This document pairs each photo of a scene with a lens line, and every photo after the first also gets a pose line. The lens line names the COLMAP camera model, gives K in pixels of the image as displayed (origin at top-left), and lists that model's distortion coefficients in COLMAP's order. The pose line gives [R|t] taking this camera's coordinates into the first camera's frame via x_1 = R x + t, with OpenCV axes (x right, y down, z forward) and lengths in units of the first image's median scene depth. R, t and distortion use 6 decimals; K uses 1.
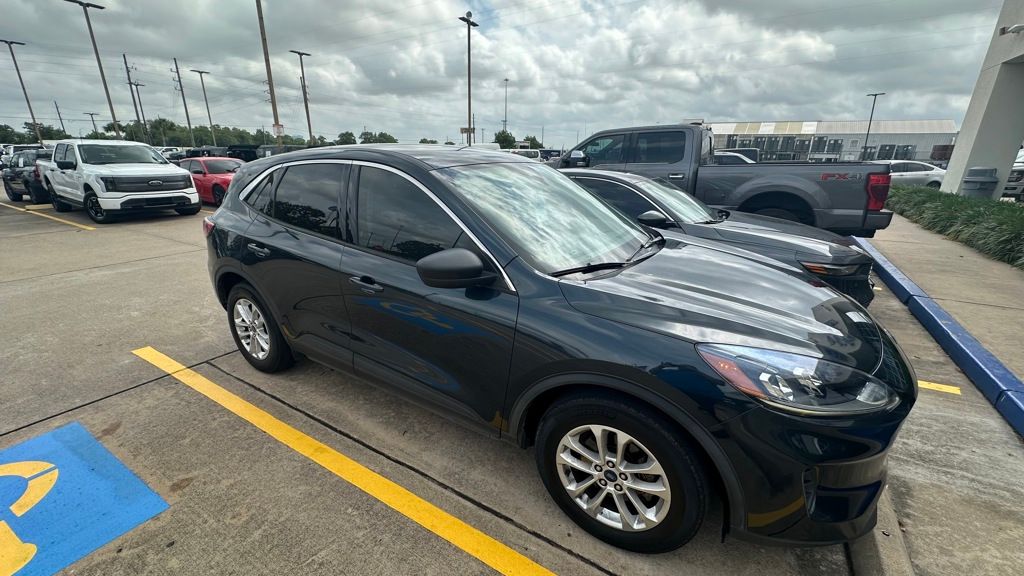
lens RADIAL K [[410.5, 0, 512.0], [0, 410.5, 288.0], [0, 0, 1]] dist [-0.003263, -0.000101]
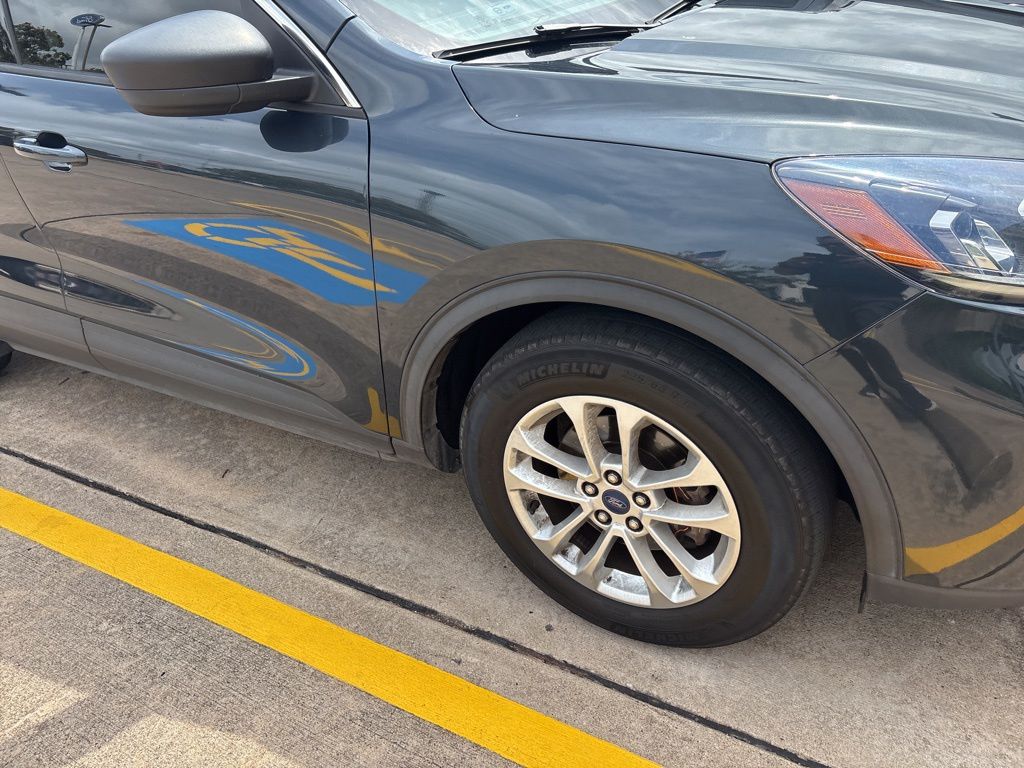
lens RADIAL K [[786.2, 0, 513.3], [0, 786.2, 394.1], [0, 0, 1]] dist [0.044207, -0.053990]
pose [[0.994713, -0.098991, -0.027324, 0.142689], [0.102586, 0.969973, 0.220518, 0.117598], [0.004674, -0.222155, 0.975000, 0.143942]]
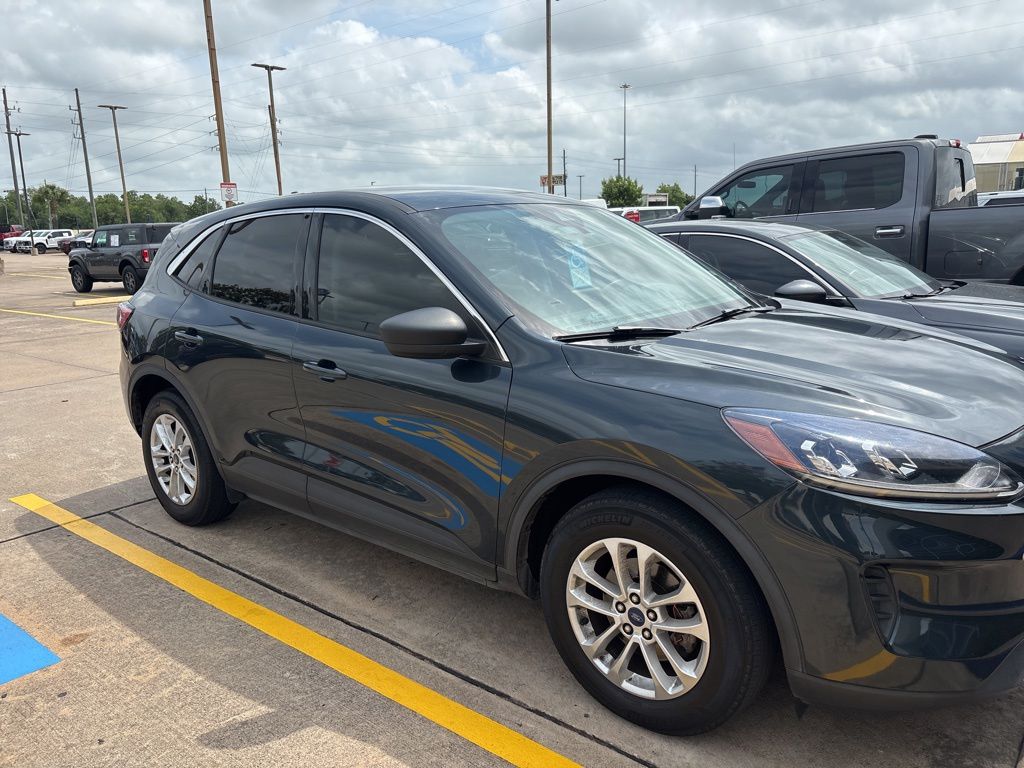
lens RADIAL K [[786.2, 0, 513.3], [0, 786.2, 394.1], [0, 0, 1]] dist [0.044207, -0.053990]
pose [[0.987043, -0.006699, -0.160317, 0.222242], [-0.009673, 0.994827, -0.101125, 0.191838], [0.160165, 0.101365, 0.981872, -0.350874]]
